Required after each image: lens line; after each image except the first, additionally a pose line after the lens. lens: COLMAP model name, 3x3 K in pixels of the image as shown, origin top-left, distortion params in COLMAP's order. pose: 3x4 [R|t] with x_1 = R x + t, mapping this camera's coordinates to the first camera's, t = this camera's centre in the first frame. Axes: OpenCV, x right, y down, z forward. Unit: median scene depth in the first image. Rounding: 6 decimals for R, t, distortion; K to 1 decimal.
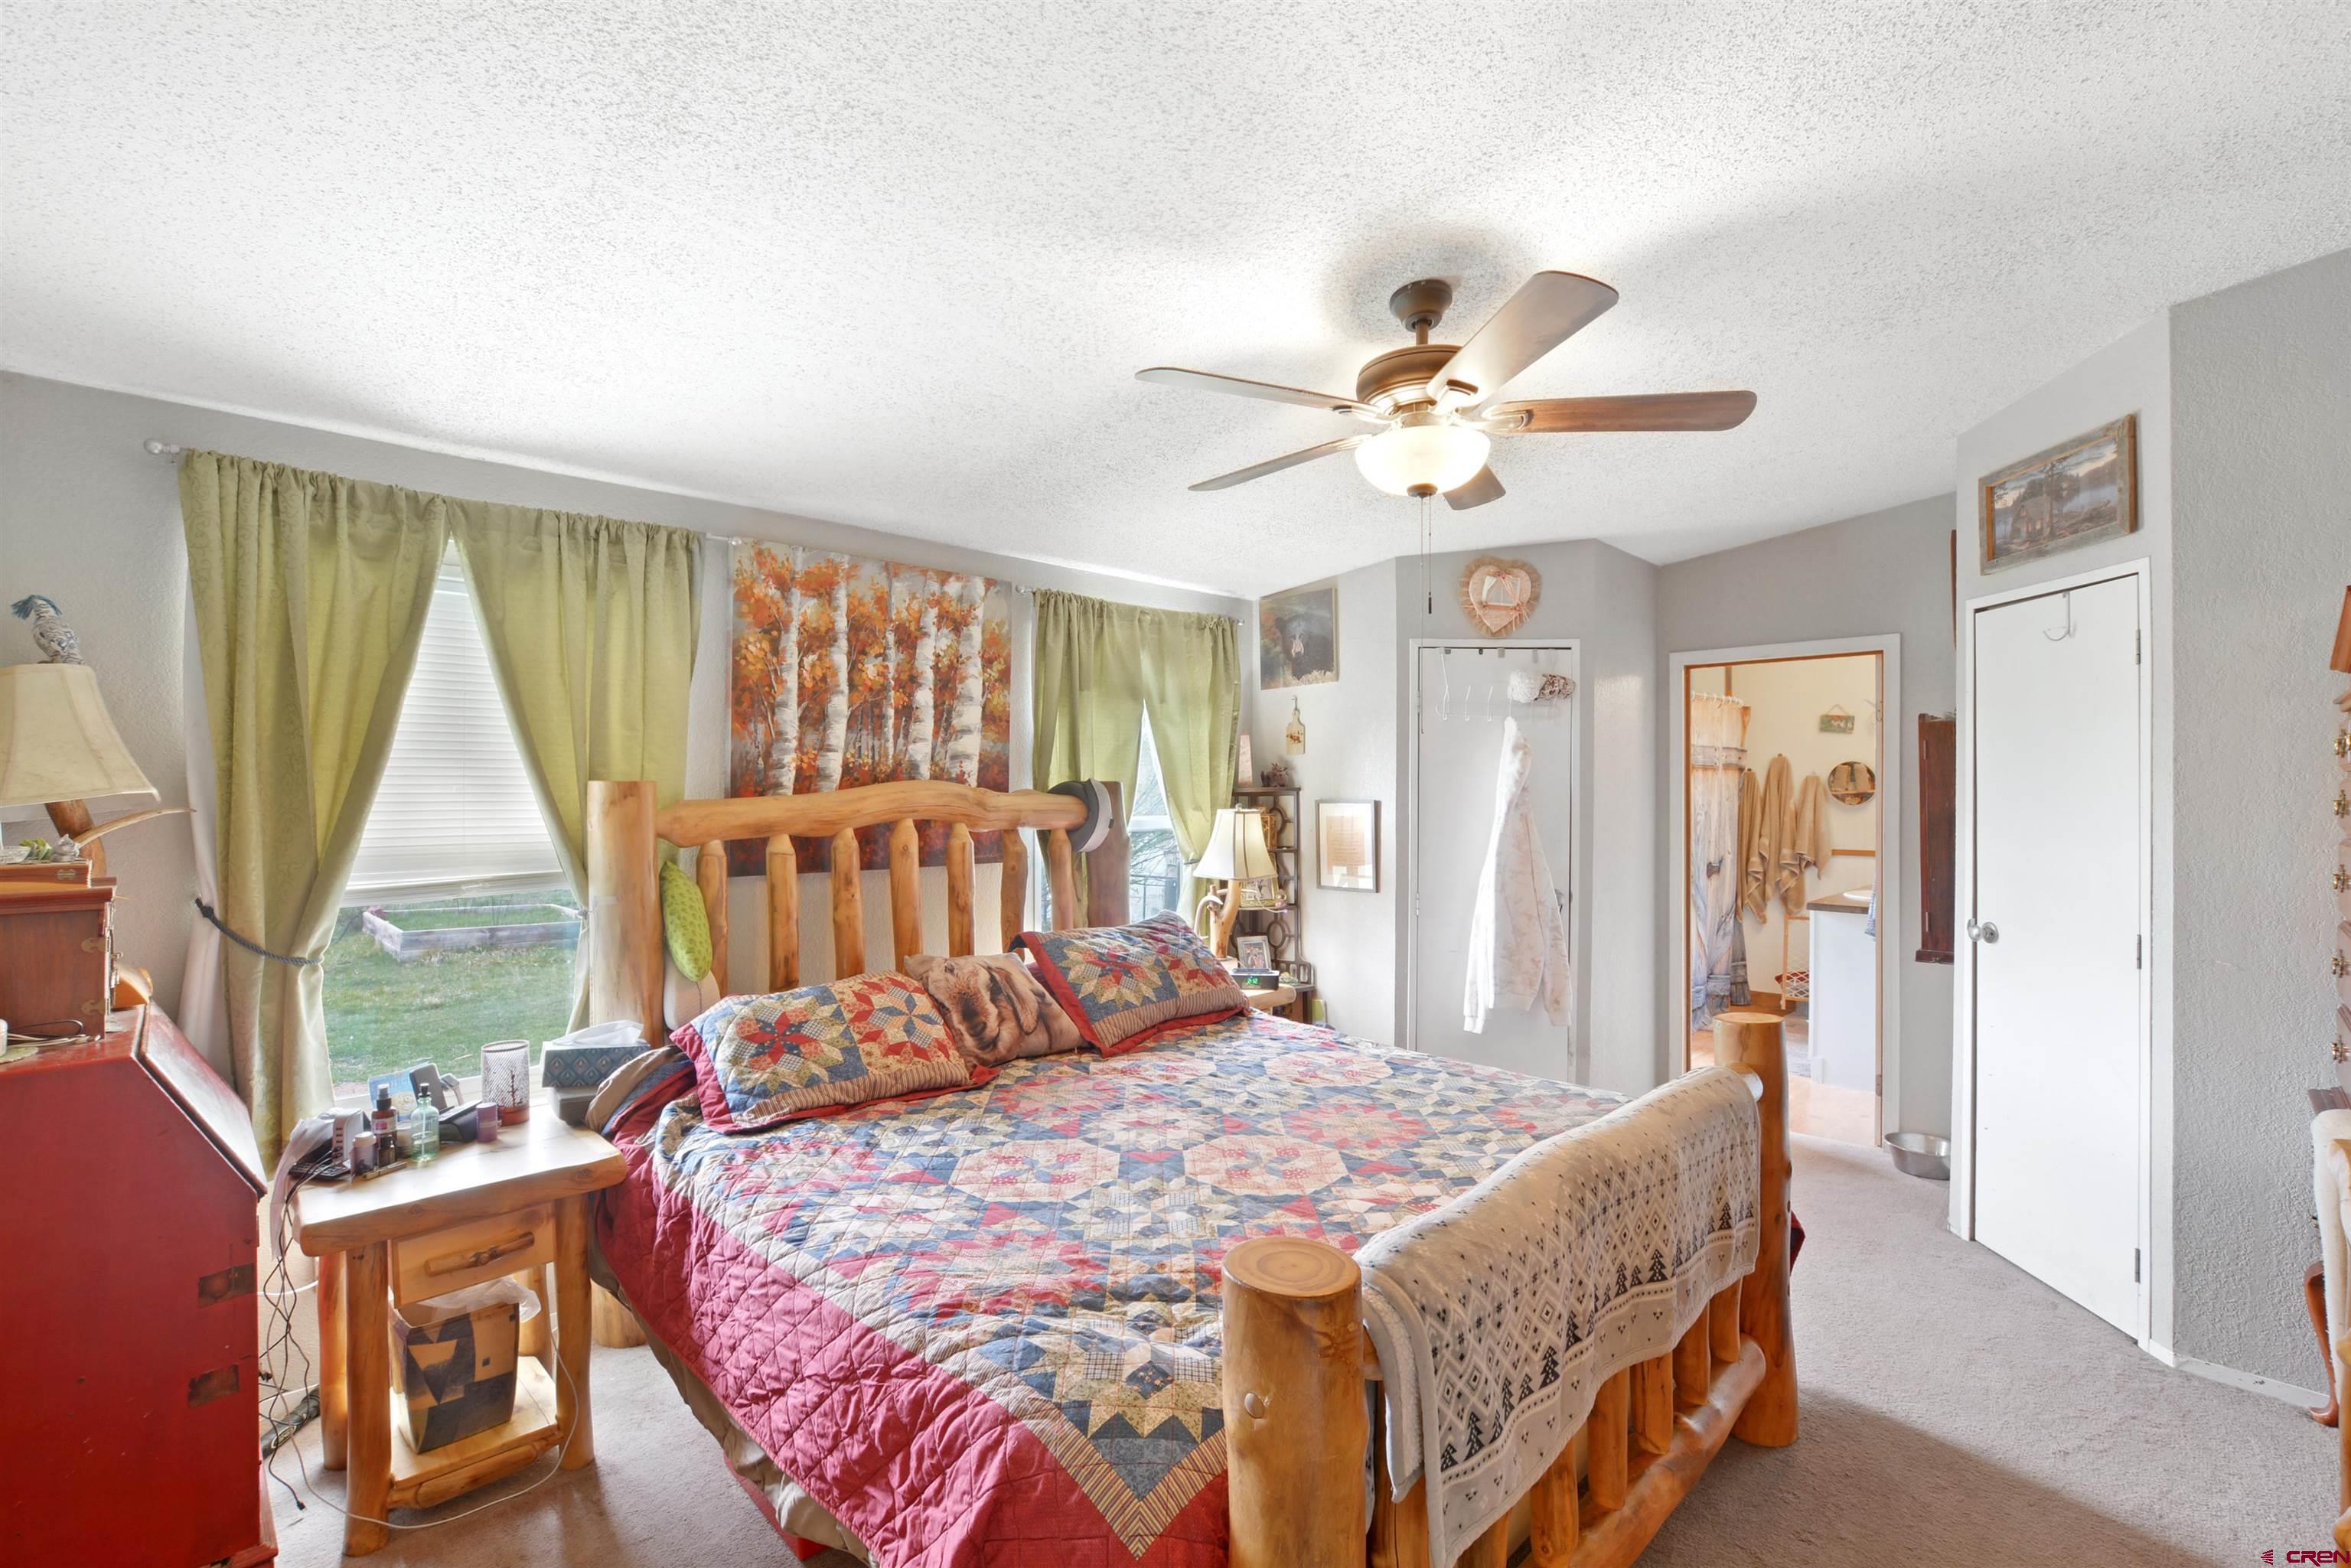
lens RADIAL K [[1143.3, 0, 1183.1], [0, 1143.3, 785.2], [0, 0, 1]] dist [-0.000575, 0.000033]
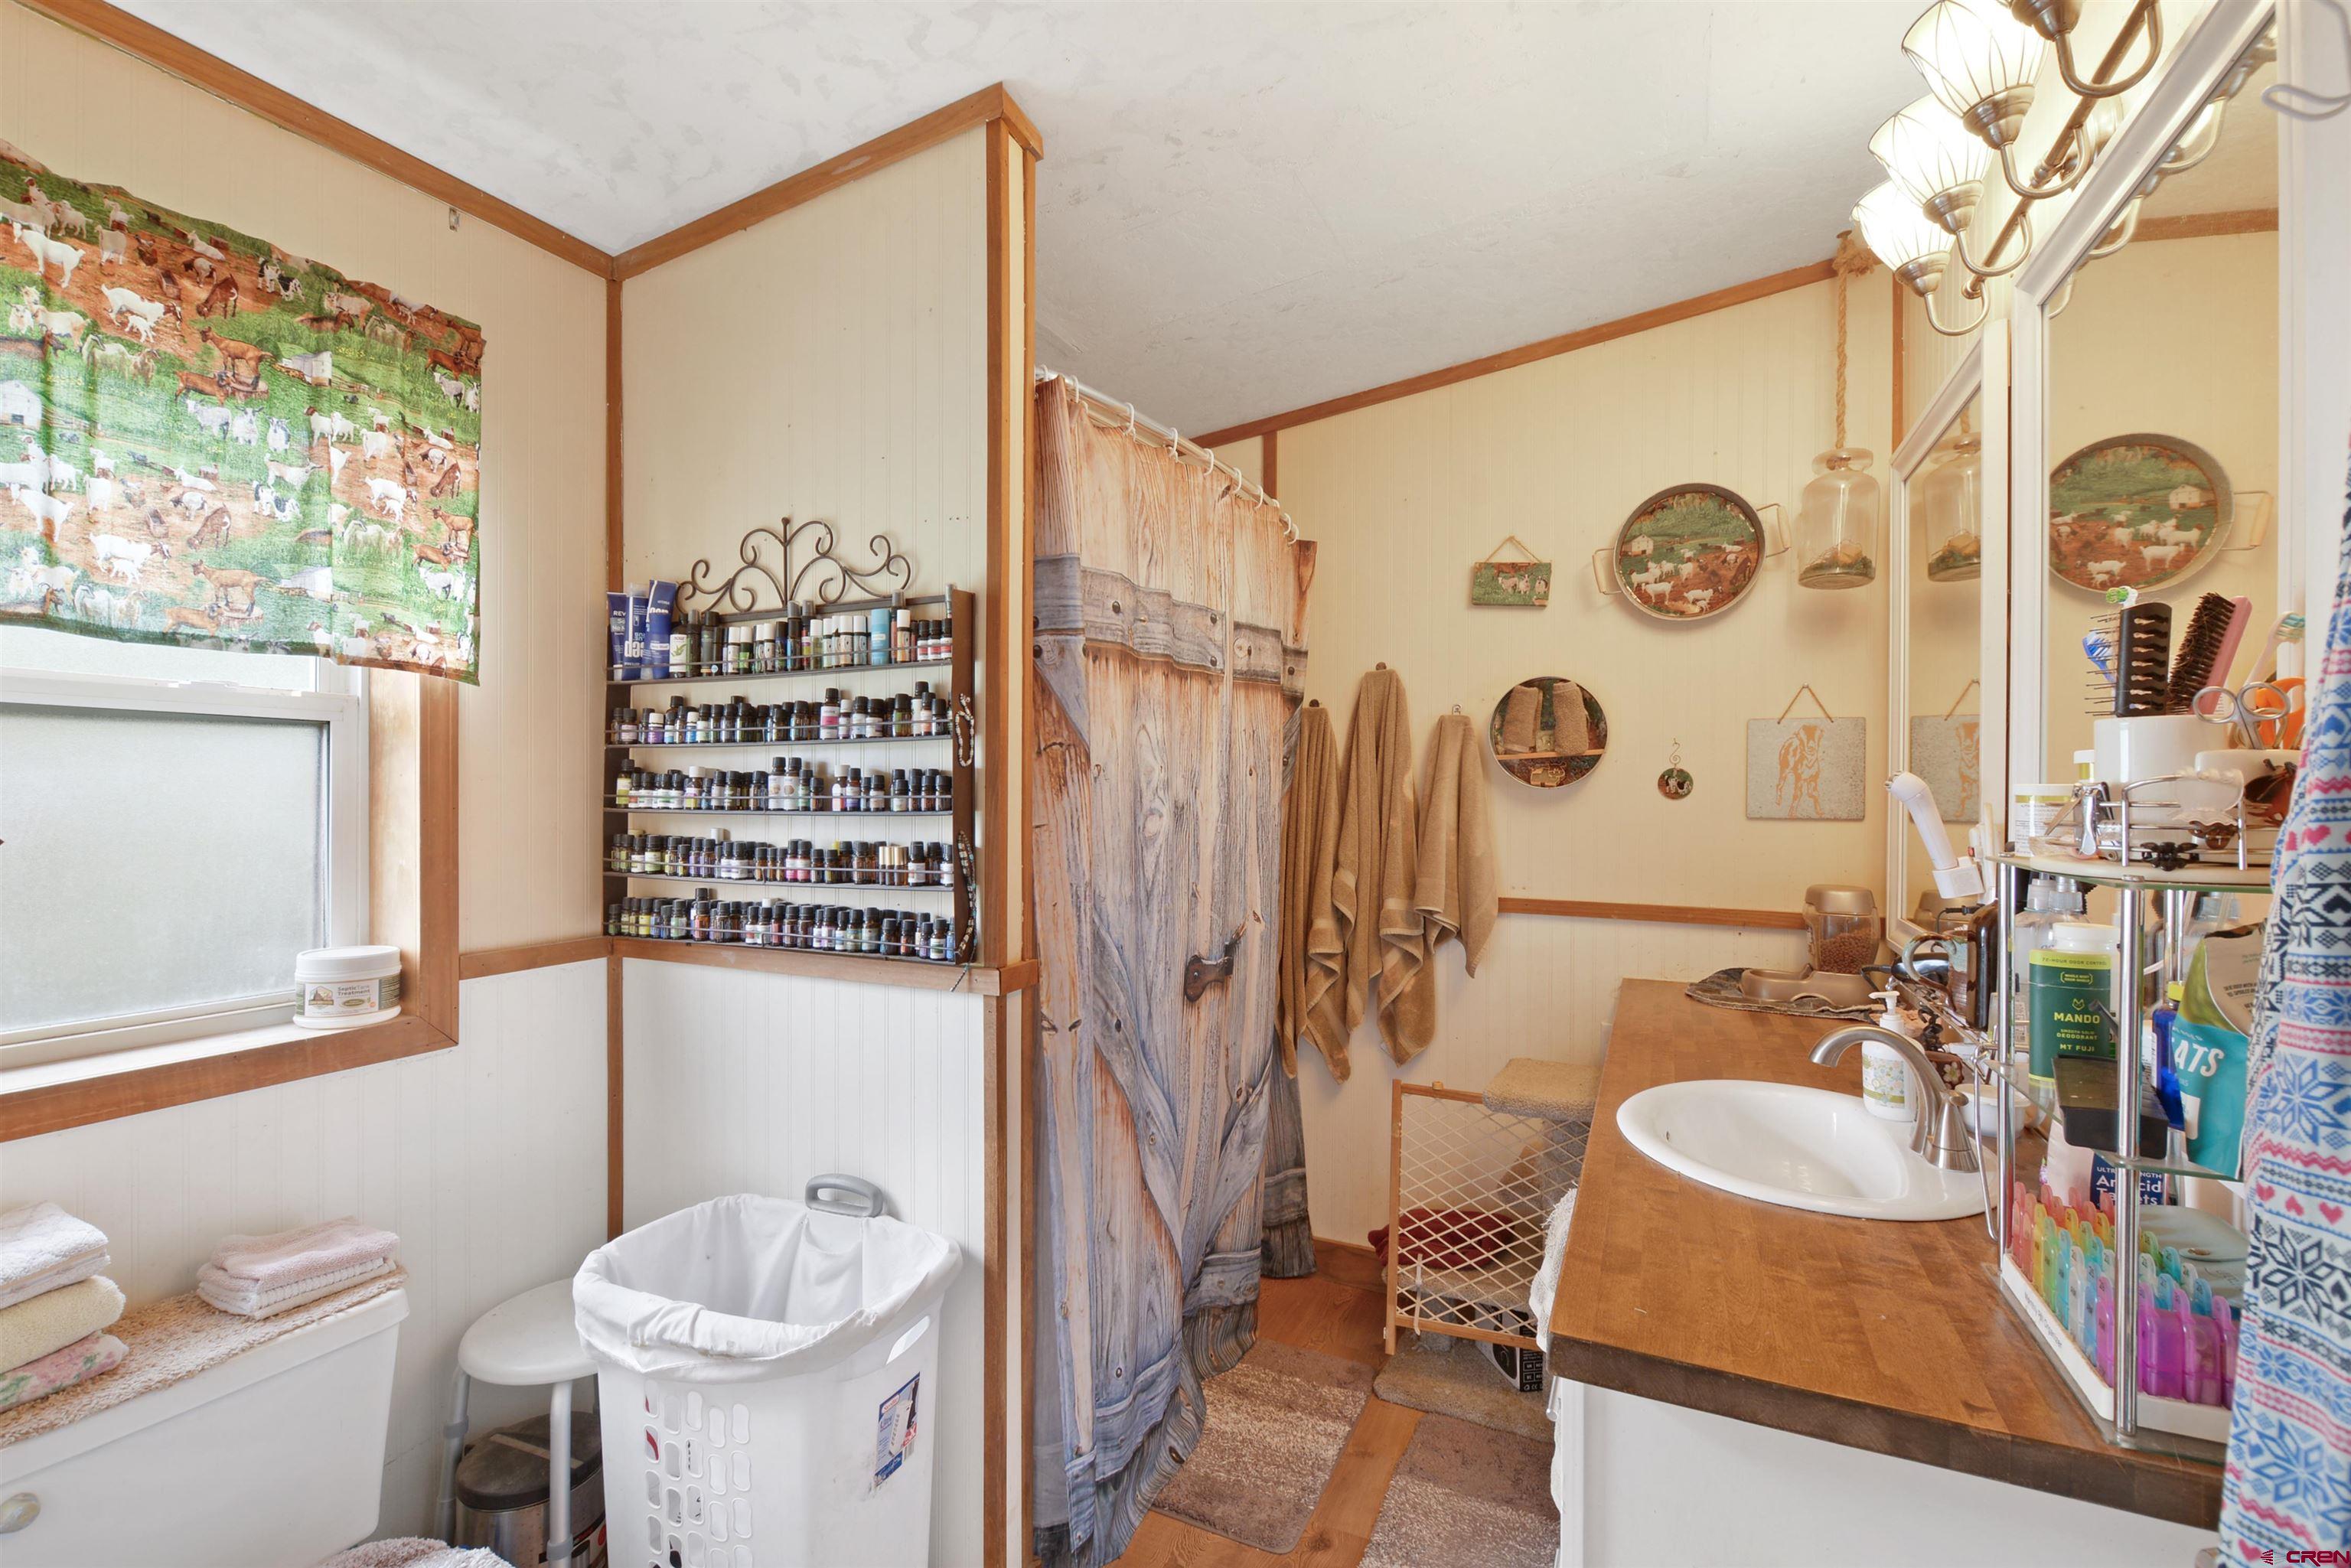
lens RADIAL K [[1026.6, 0, 1175.5], [0, 1026.6, 784.0], [0, 0, 1]] dist [-0.000192, 0.000276]
pose [[0.956068, 0.003186, 0.293127, 0.350493], [-0.003627, 0.999993, 0.000961, 0.015840], [-0.293122, -0.001982, 0.956073, 0.682454]]
